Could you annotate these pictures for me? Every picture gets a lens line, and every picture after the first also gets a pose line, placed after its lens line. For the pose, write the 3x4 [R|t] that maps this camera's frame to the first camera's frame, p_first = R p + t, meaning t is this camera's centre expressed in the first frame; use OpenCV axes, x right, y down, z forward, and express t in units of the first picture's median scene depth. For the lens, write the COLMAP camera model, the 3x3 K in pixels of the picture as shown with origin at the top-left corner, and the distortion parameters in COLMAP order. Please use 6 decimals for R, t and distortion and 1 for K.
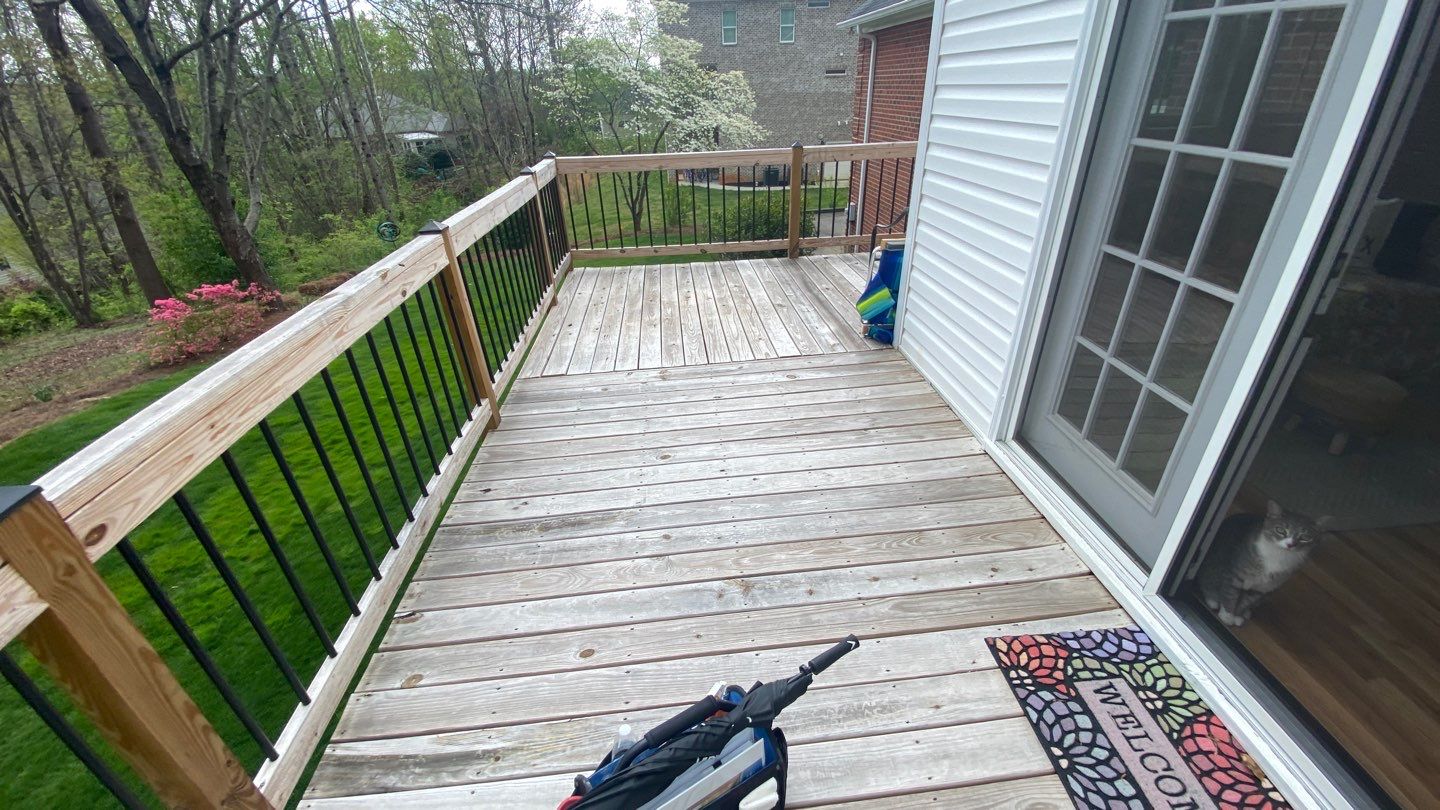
lens RADIAL K [[578.4, 0, 720.0], [0, 578.4, 405.0], [0, 0, 1]] dist [0.034100, -0.026453]
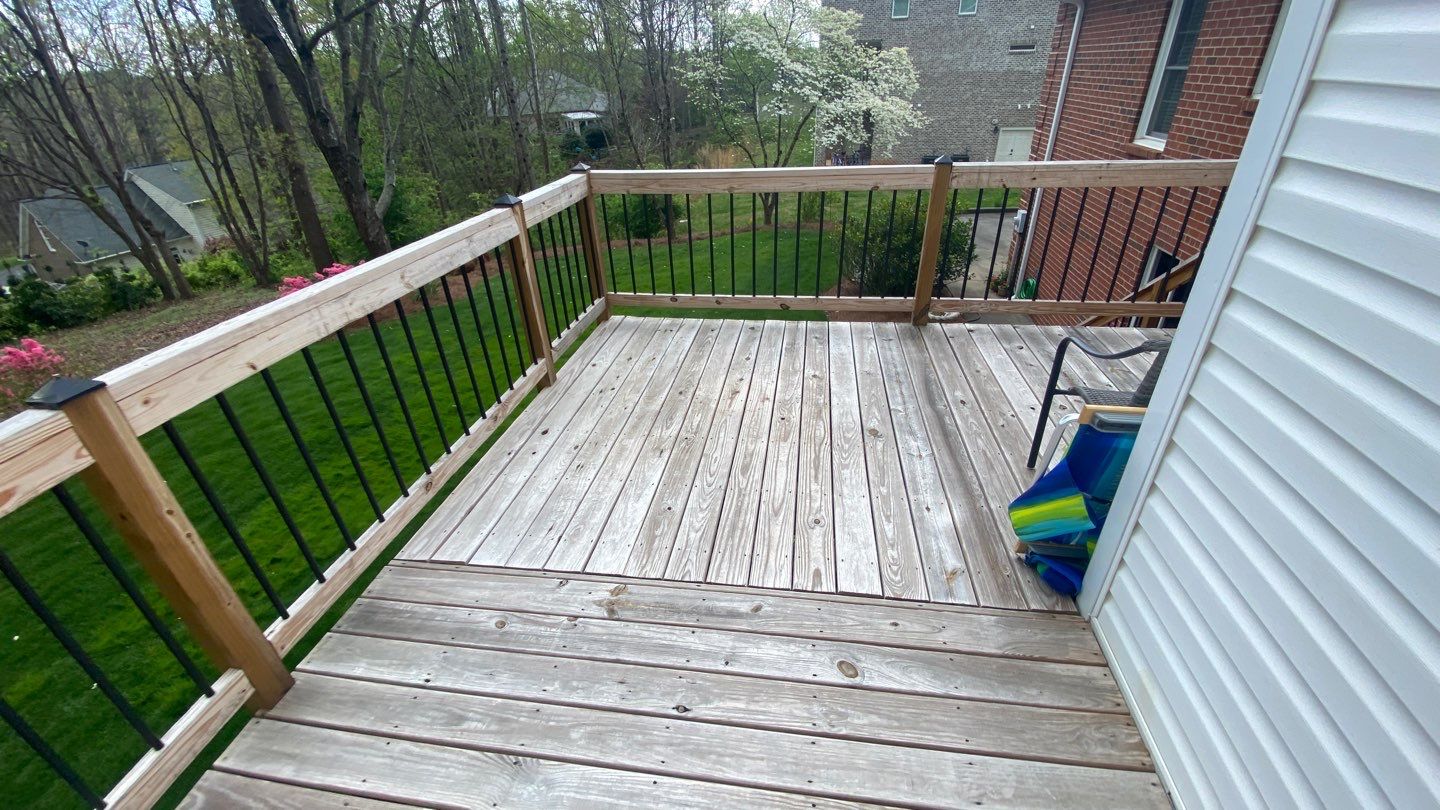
lens RADIAL K [[582.5, 0, 720.0], [0, 582.5, 405.0], [0, 0, 1]] dist [0.031539, -0.031035]
pose [[0.970405, 0.117211, -0.211129, 0.032622], [-0.111872, 0.993030, 0.037102, -0.092897], [0.214006, -0.012384, 0.976754, 0.165590]]
